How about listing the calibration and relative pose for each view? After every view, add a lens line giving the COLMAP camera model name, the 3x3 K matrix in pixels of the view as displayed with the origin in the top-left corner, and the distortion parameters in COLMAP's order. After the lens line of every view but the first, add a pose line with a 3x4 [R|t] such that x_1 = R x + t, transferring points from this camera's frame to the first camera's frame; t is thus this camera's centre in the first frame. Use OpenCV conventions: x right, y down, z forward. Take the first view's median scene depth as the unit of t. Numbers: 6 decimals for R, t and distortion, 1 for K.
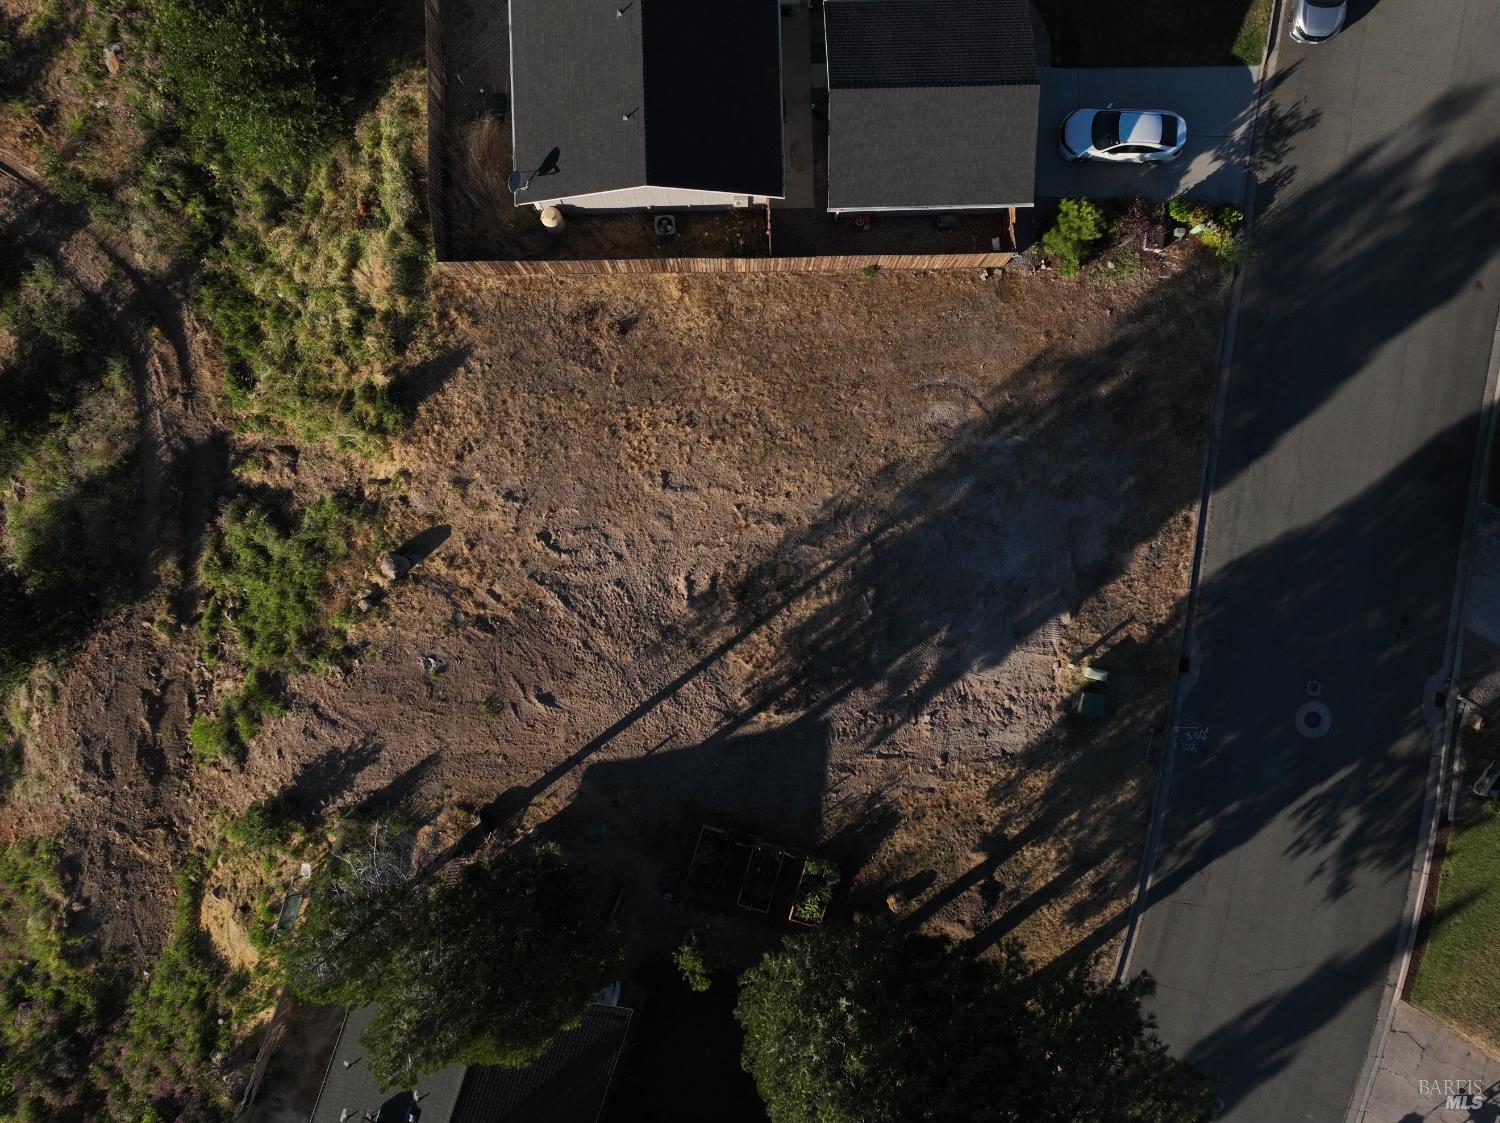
lens RADIAL K [[1053.9, 0, 752.0], [0, 1053.9, 559.6], [0, 0, 1]] dist [-0.002715, 0.016589]
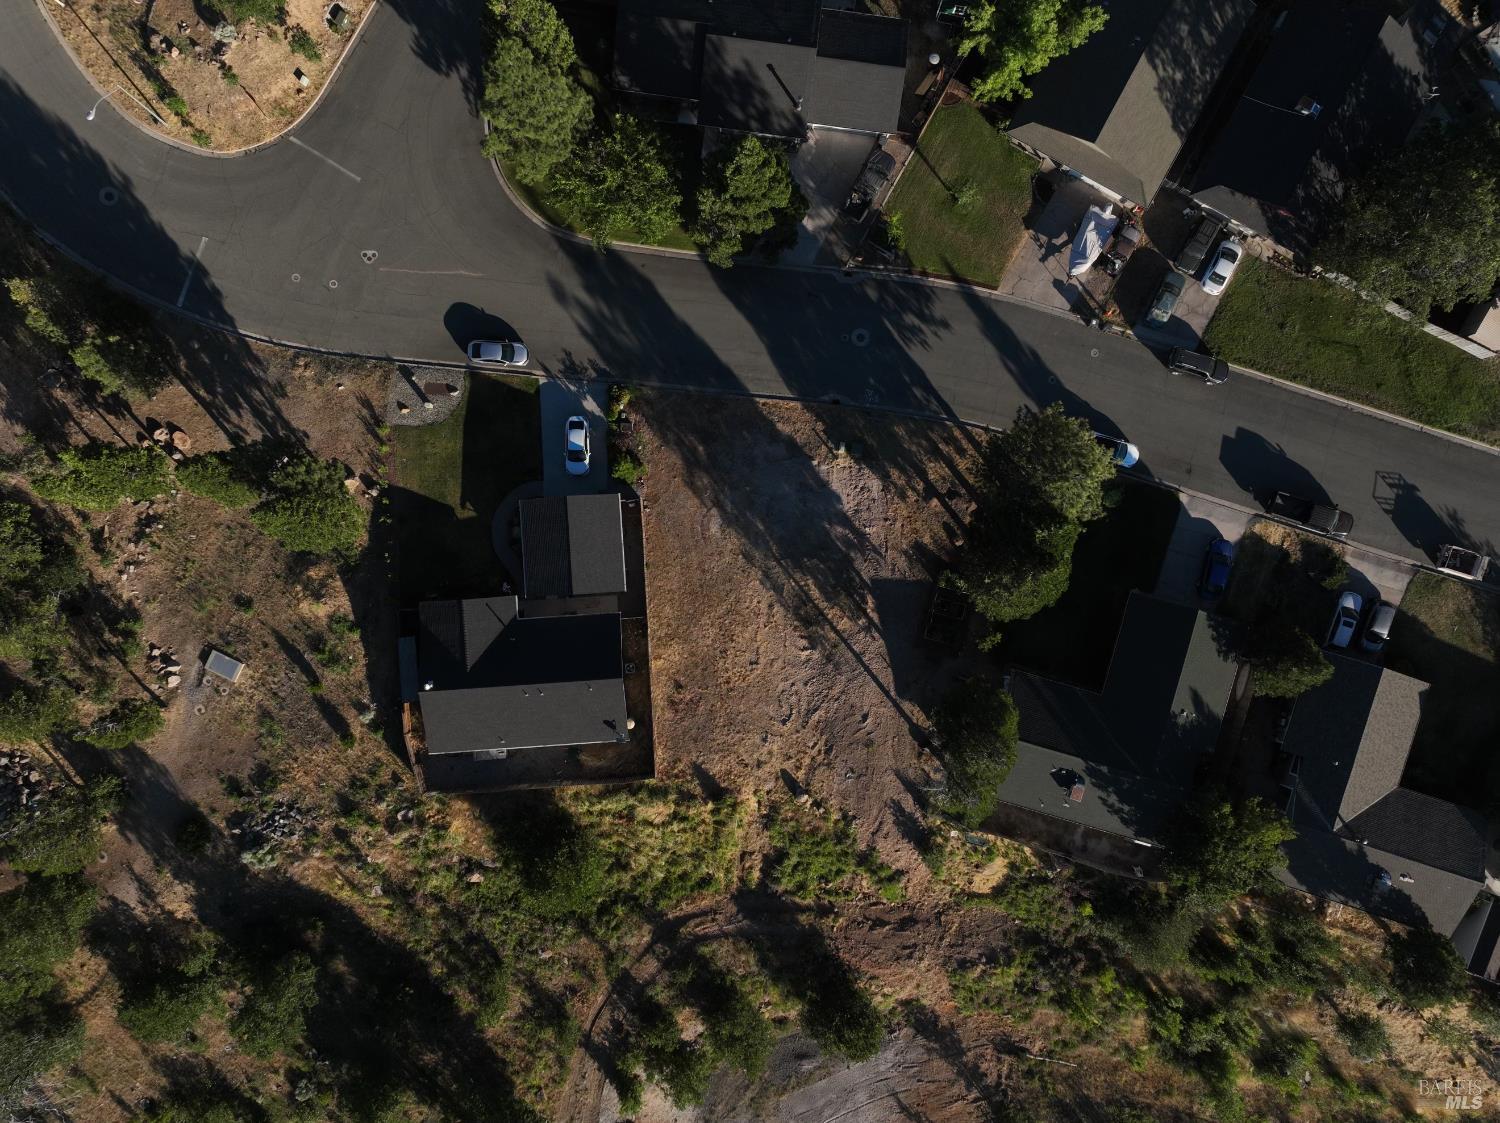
lens RADIAL K [[1053.9, 0, 743.6], [0, 1053.9, 570.4], [0, 0, 1]] dist [-0.002715, 0.016589]
pose [[-0.039112, -0.999157, -0.012476, 0.120036], [0.999235, -0.039118, 0.000250, -0.087853], [-0.000738, -0.012456, 0.999922, -1.004506]]
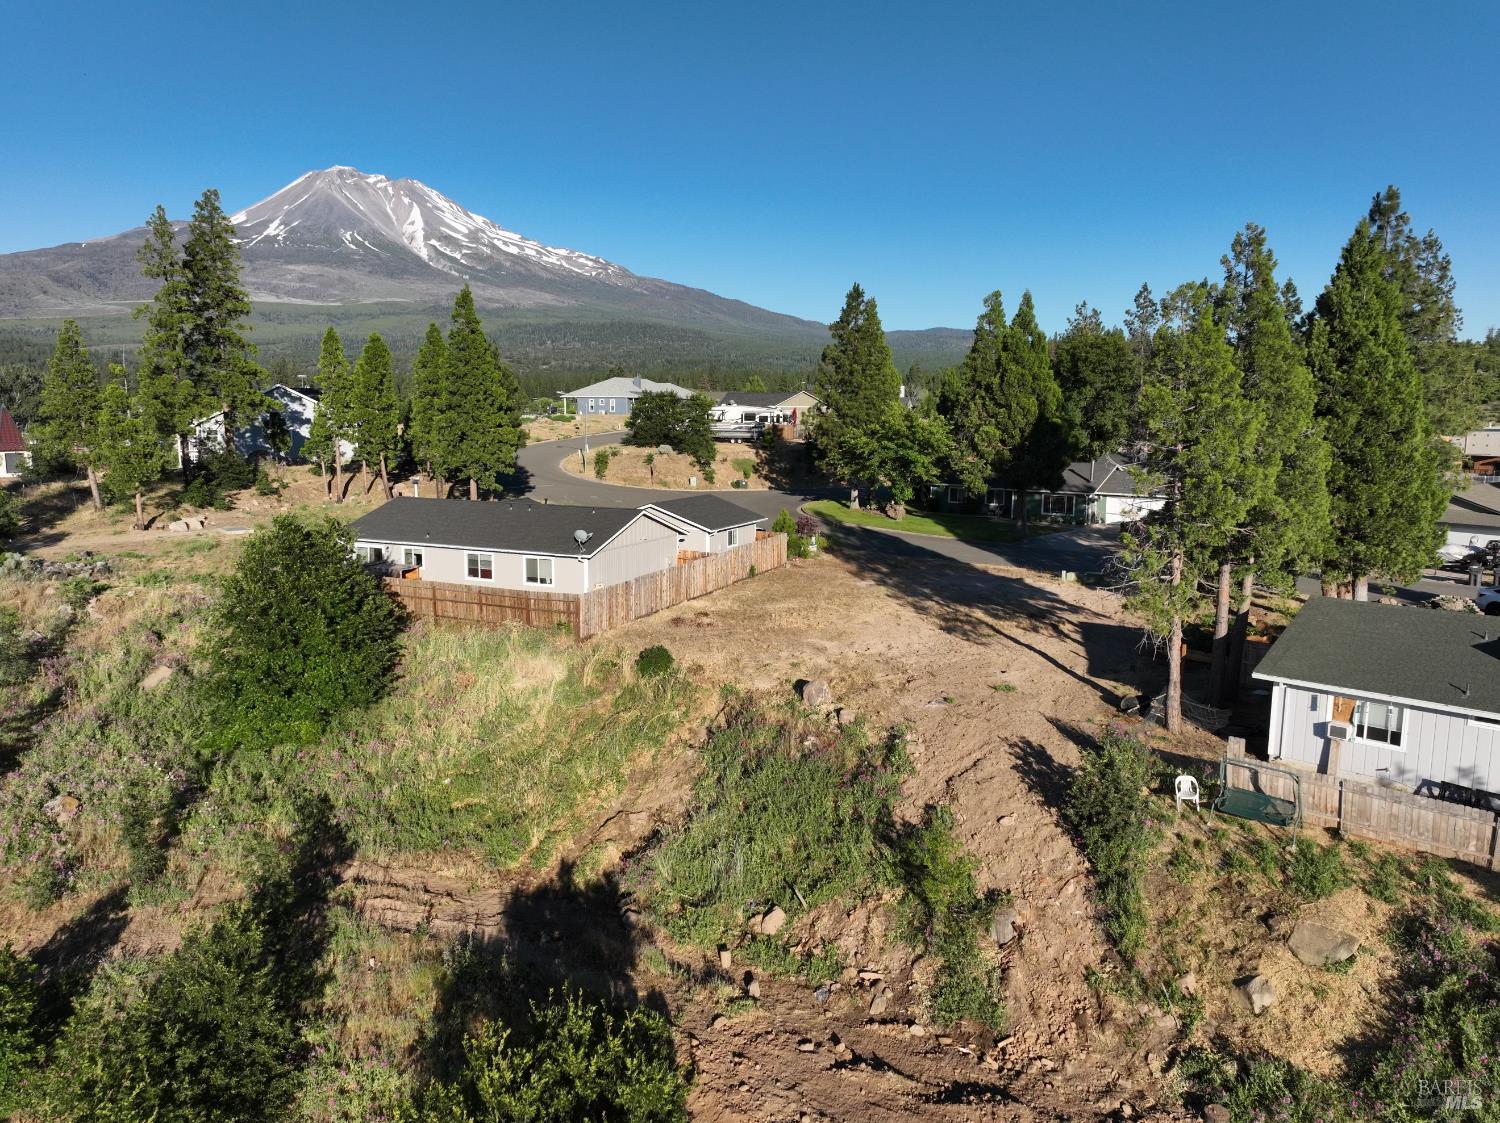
lens RADIAL K [[1053.9, 0, 740.4], [0, 1053.9, 557.3], [0, 0, 1]] dist [-0.002715, 0.016589]
pose [[0.444252, -0.127650, 0.886761, -1.128235], [0.895893, 0.058796, -0.440363, 0.327475], [0.004074, 0.990075, 0.140481, 0.758860]]
